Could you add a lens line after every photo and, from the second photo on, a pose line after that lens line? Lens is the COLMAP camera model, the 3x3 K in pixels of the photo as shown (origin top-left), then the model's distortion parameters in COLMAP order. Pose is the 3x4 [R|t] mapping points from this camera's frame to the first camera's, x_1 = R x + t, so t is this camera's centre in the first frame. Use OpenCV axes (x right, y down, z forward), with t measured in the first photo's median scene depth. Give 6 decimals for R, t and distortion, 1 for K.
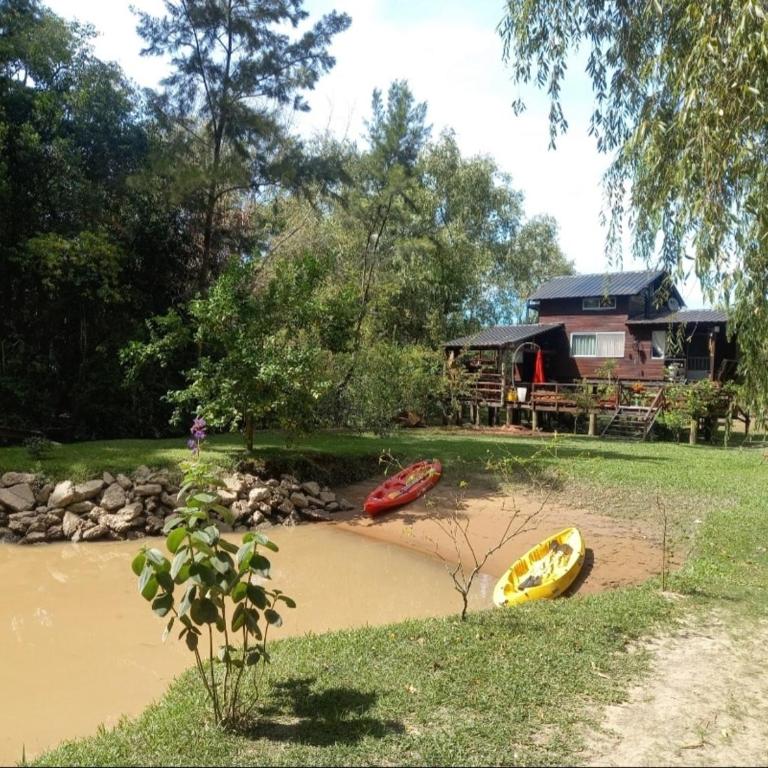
lens RADIAL K [[735.1, 0, 384.0], [0, 735.1, 384.0], [0, 0, 1]] dist [0.055678, -0.003359]
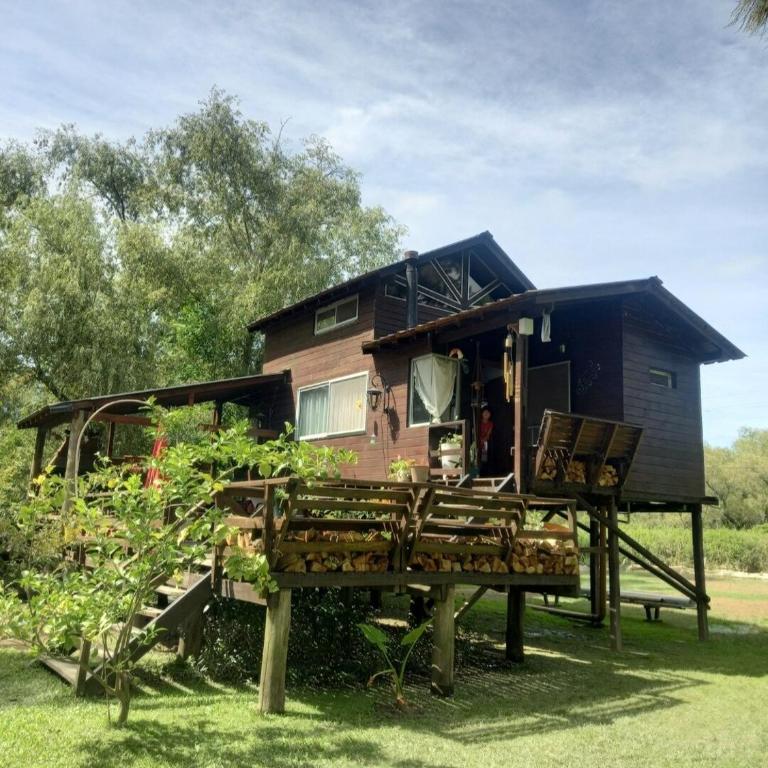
lens RADIAL K [[735.1, 0, 384.0], [0, 735.1, 384.0], [0, 0, 1]] dist [0.055678, -0.003359]
pose [[0.987596, -0.043592, -0.150841, 0.407775], [0.014466, 0.981863, -0.189037, 0.015982], [0.156346, 0.184510, 0.970315, 0.621424]]
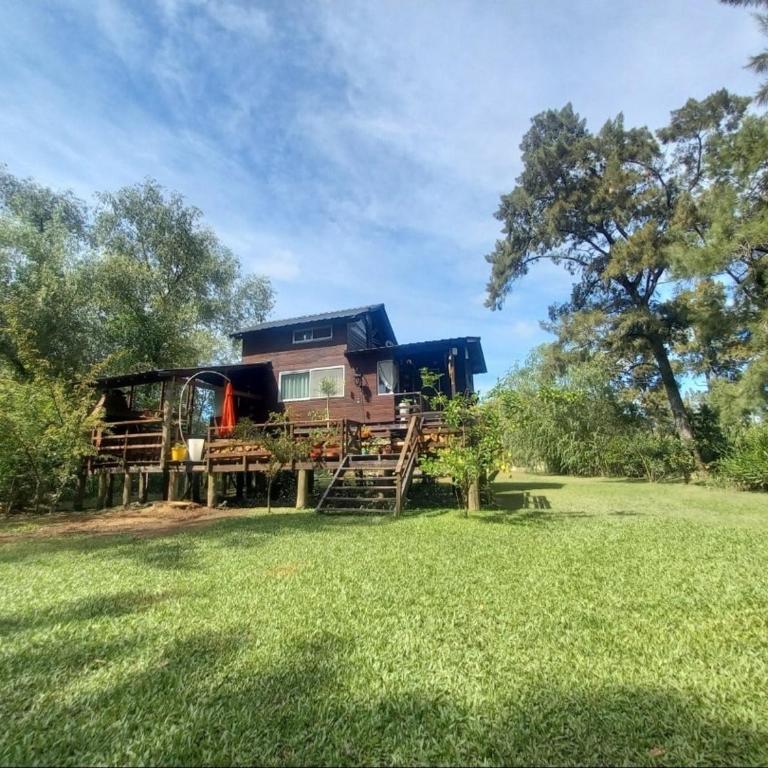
lens RADIAL K [[414.5, 0, 384.0], [0, 414.5, 384.0], [0, 0, 1]] dist [0.003173, 0.000399]
pose [[0.907040, 0.019696, 0.420583, 0.183261], [0.061156, 0.982149, -0.177886, 0.032186], [-0.416579, 0.187071, 0.889644, 0.607857]]
